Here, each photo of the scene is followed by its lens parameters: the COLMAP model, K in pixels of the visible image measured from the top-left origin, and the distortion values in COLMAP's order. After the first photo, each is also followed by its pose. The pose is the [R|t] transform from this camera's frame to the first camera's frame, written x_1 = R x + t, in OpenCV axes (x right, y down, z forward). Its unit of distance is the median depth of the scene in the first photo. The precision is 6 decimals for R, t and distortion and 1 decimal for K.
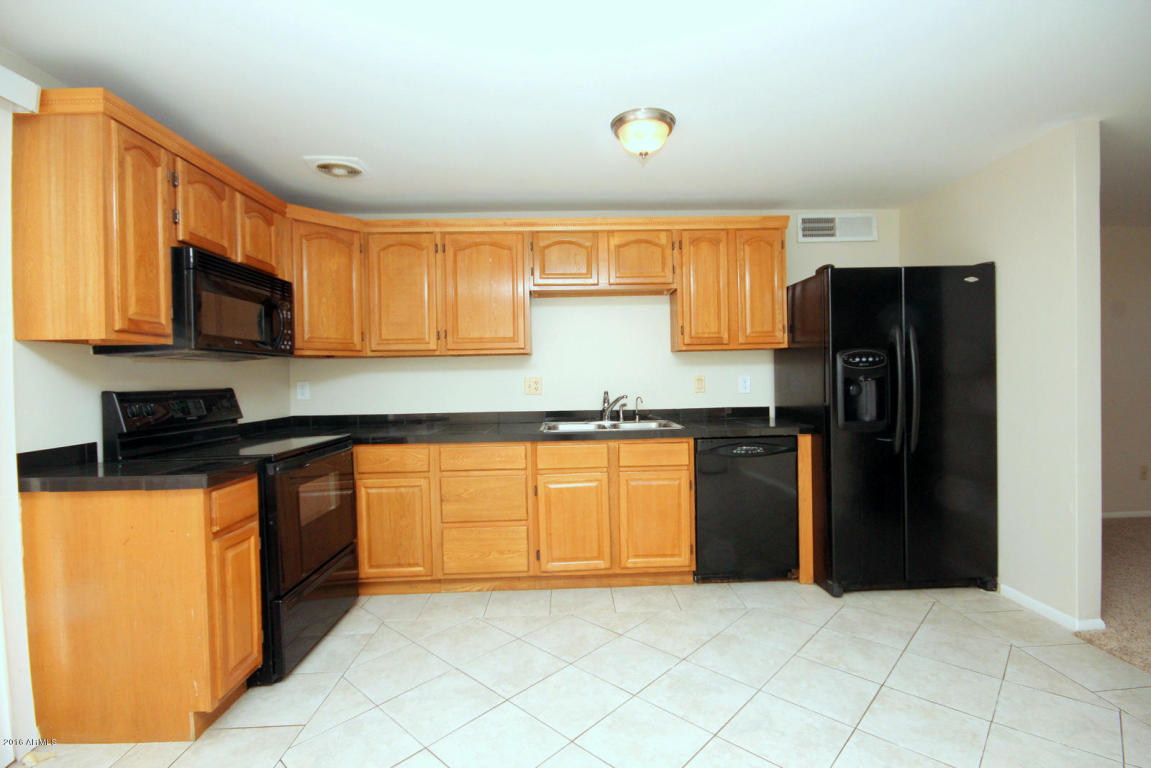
lens RADIAL K [[528.7, 0, 573.9], [0, 528.7, 381.1], [0, 0, 1]] dist [-0.000492, -0.001603]
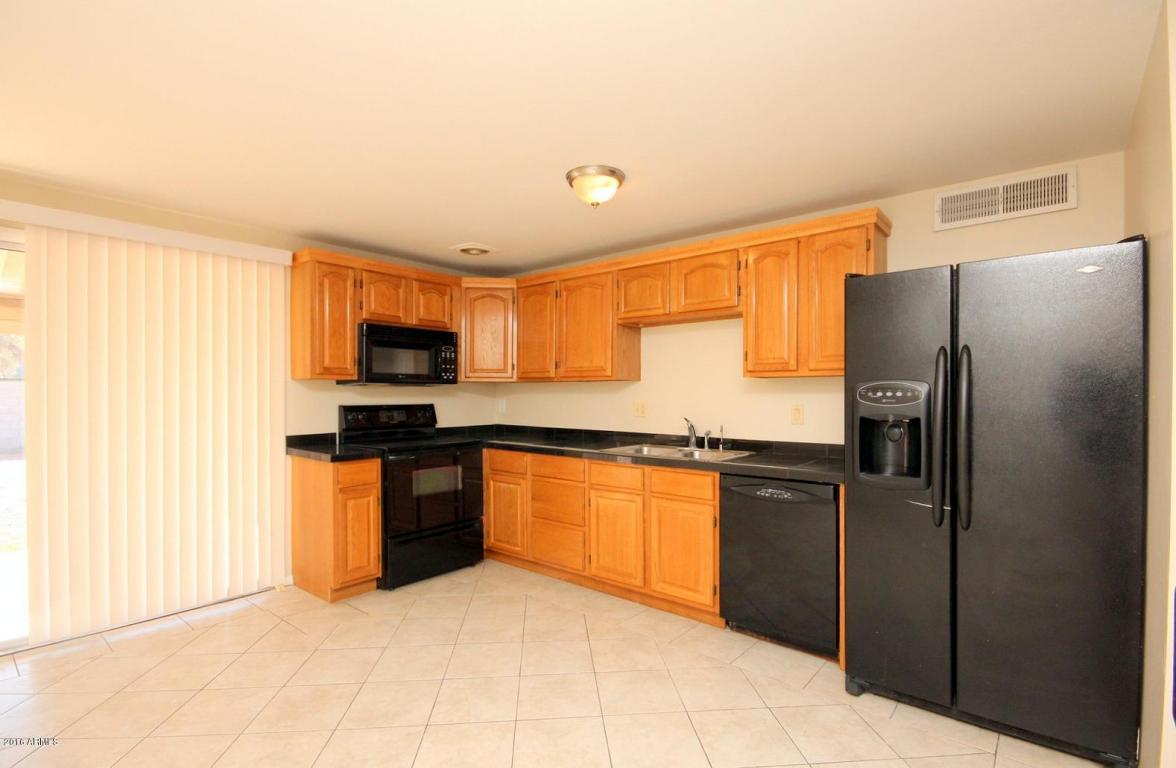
lens RADIAL K [[537.6, 0, 578.0], [0, 537.6, 391.3], [0, 0, 1]] dist [-0.000142, 0.000543]
pose [[0.744893, 0.017325, -0.666959, 0.678648], [-0.017465, 0.999827, 0.006465, -0.039099], [0.666955, 0.006833, 0.745067, 0.118484]]
